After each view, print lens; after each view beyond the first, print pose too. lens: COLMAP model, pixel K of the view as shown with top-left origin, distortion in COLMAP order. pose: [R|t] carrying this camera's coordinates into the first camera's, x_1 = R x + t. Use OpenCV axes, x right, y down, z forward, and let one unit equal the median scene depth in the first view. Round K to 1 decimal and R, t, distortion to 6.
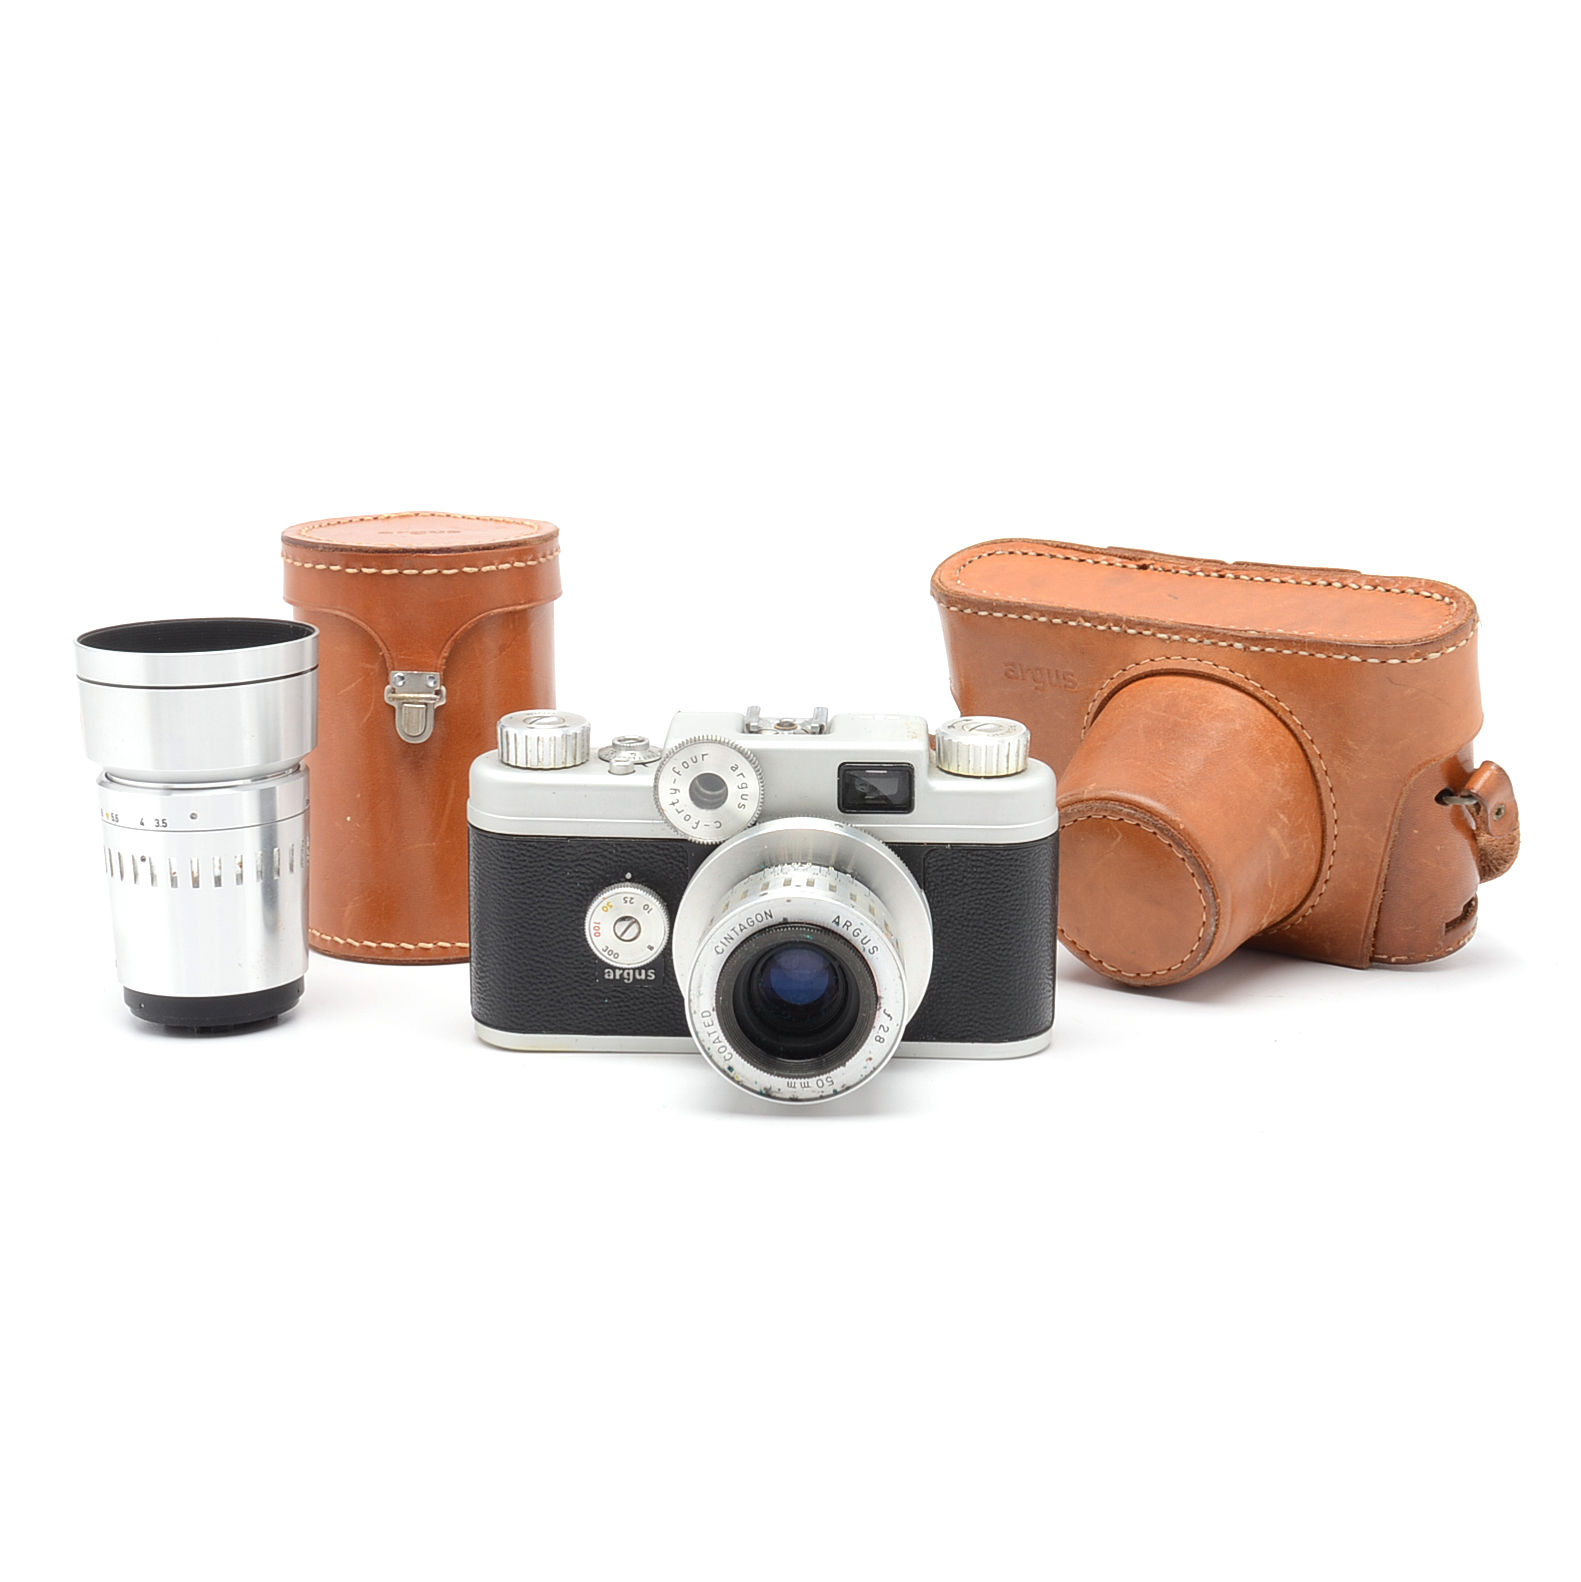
lens RADIAL K [[3099.4, 0, 790.5], [0, 3099.4, 791.0], [0, 0, 1]] dist [-0.002435, -0.153556]
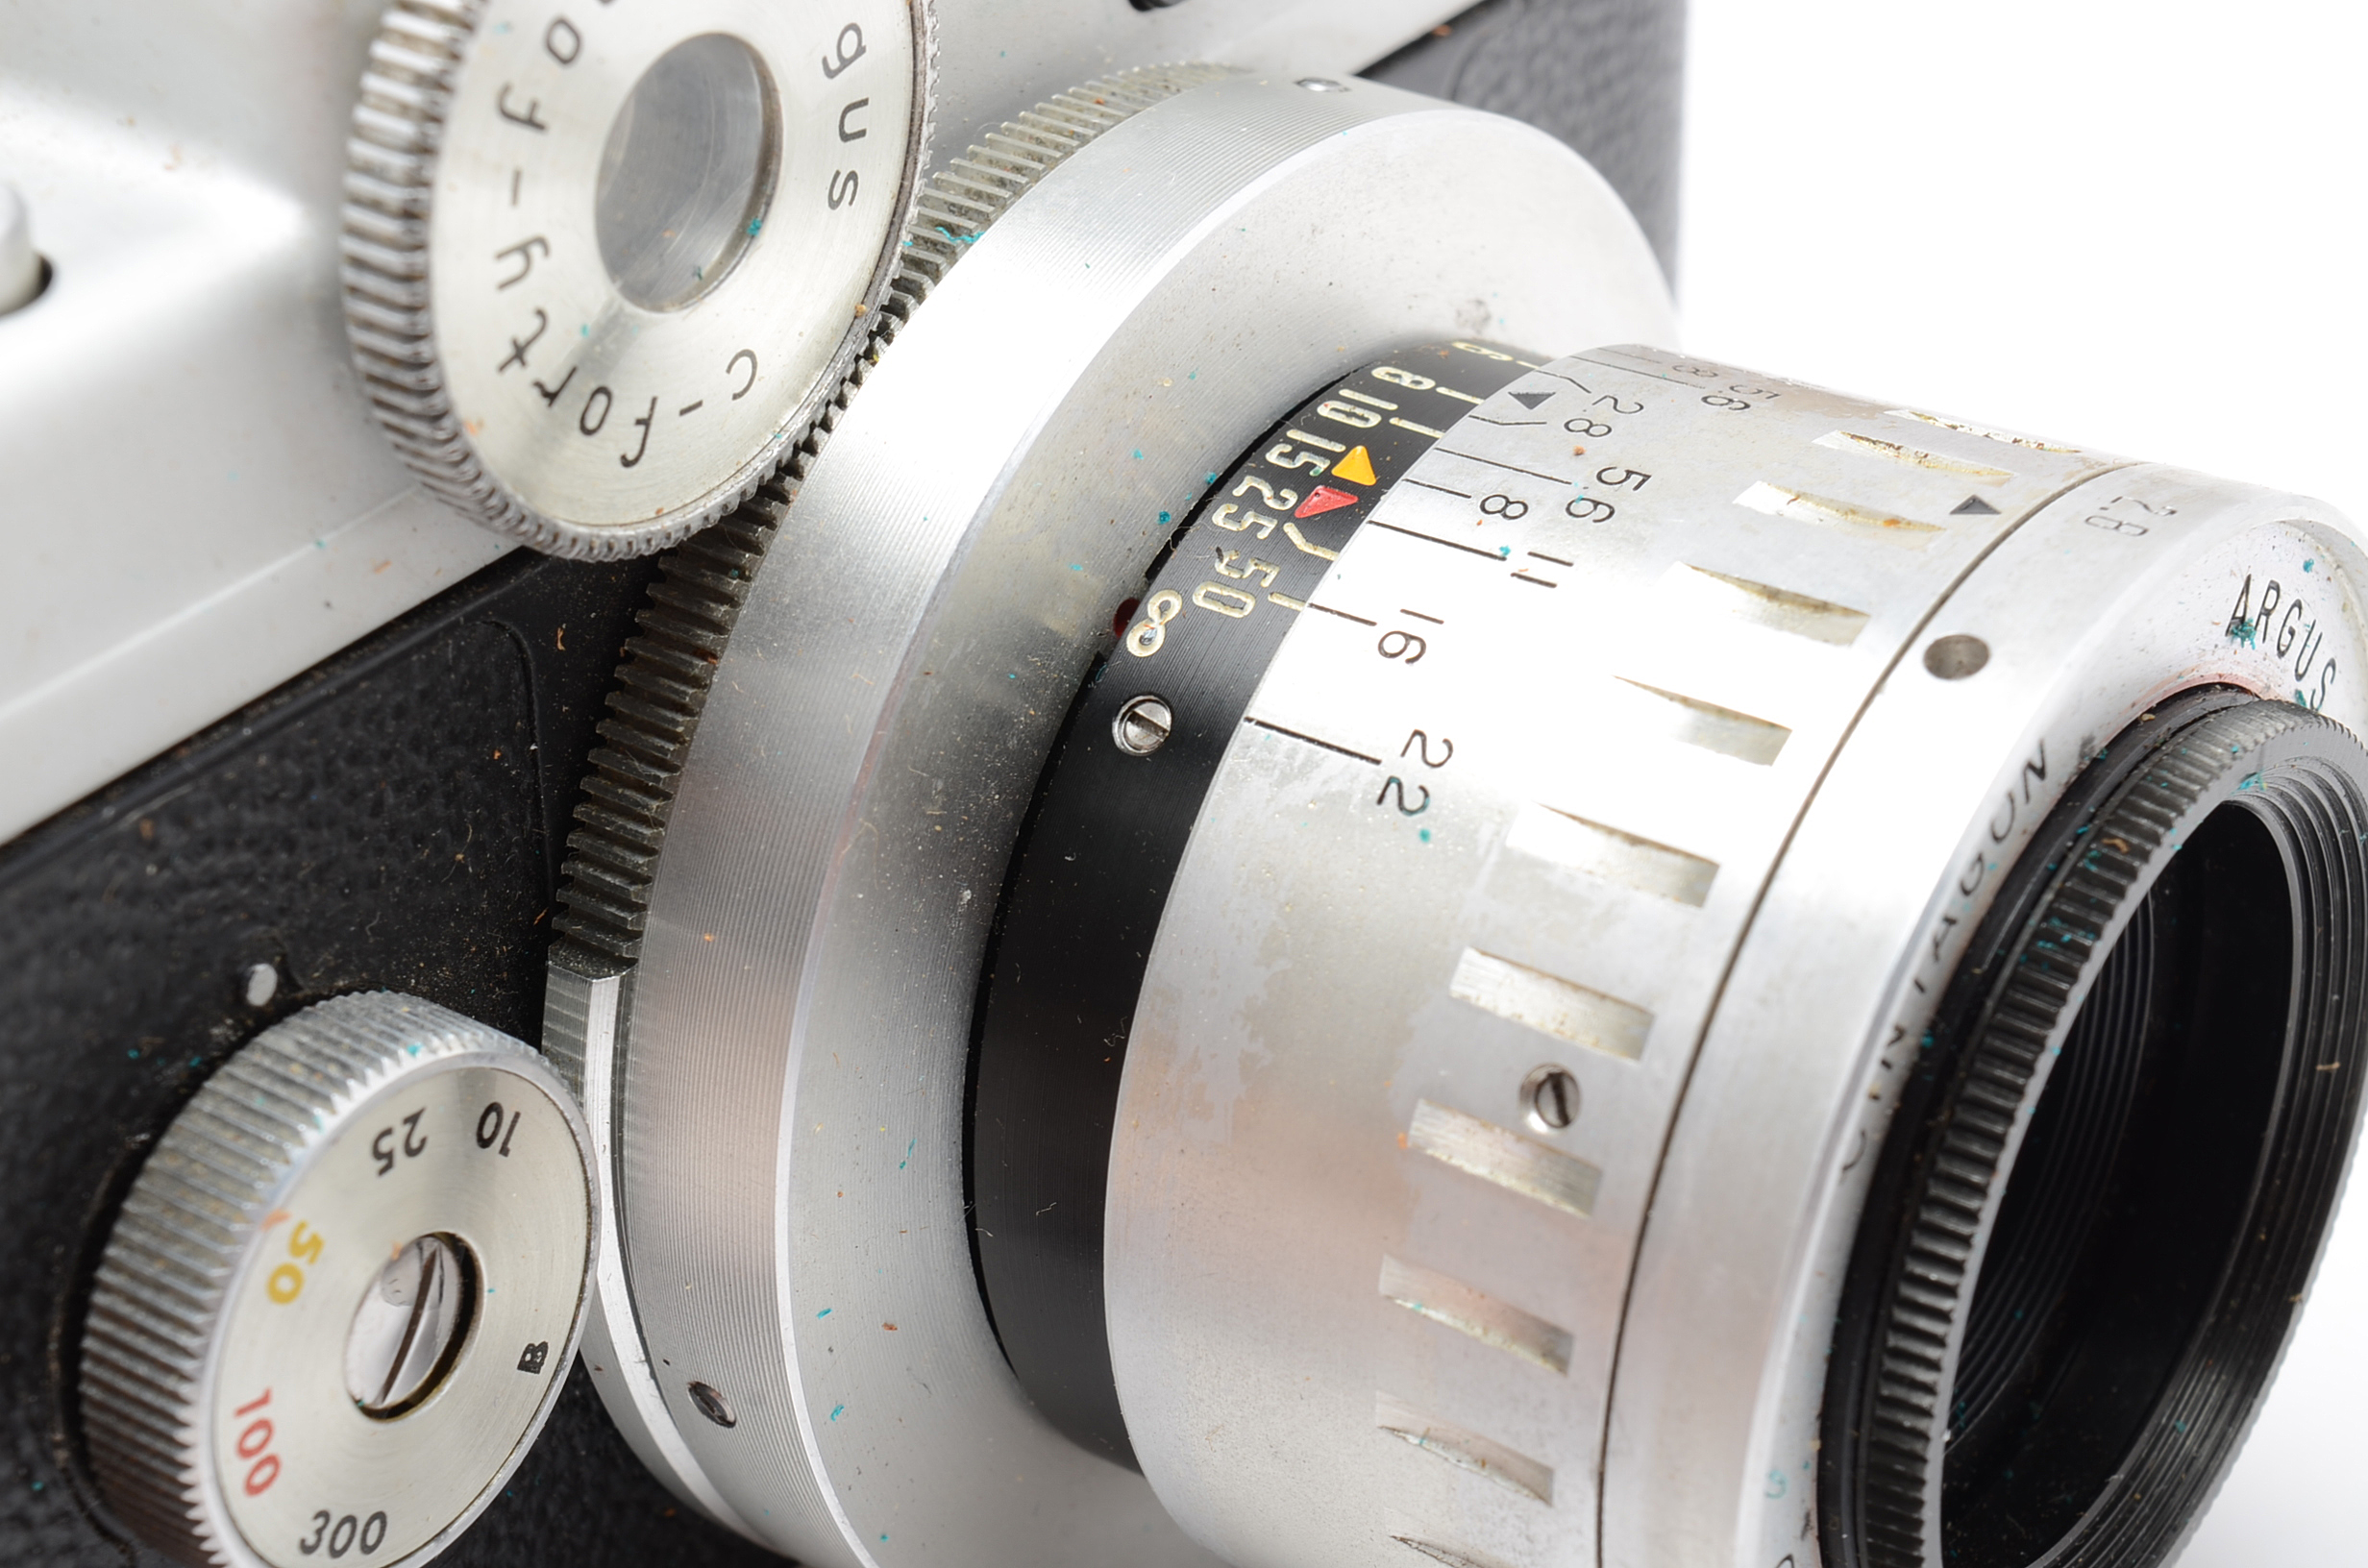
lens RADIAL K [[5208.0, 0, 1184.0], [0, 5208.0, 784.0], [0, 0, 1]] dist [-0.012845, -0.205792]
pose [[0.547963, -0.433890, 0.715175, -0.197840], [0.244108, 0.900688, 0.359405, -0.054865], [-0.800092, -0.022361, 0.599460, 0.870110]]
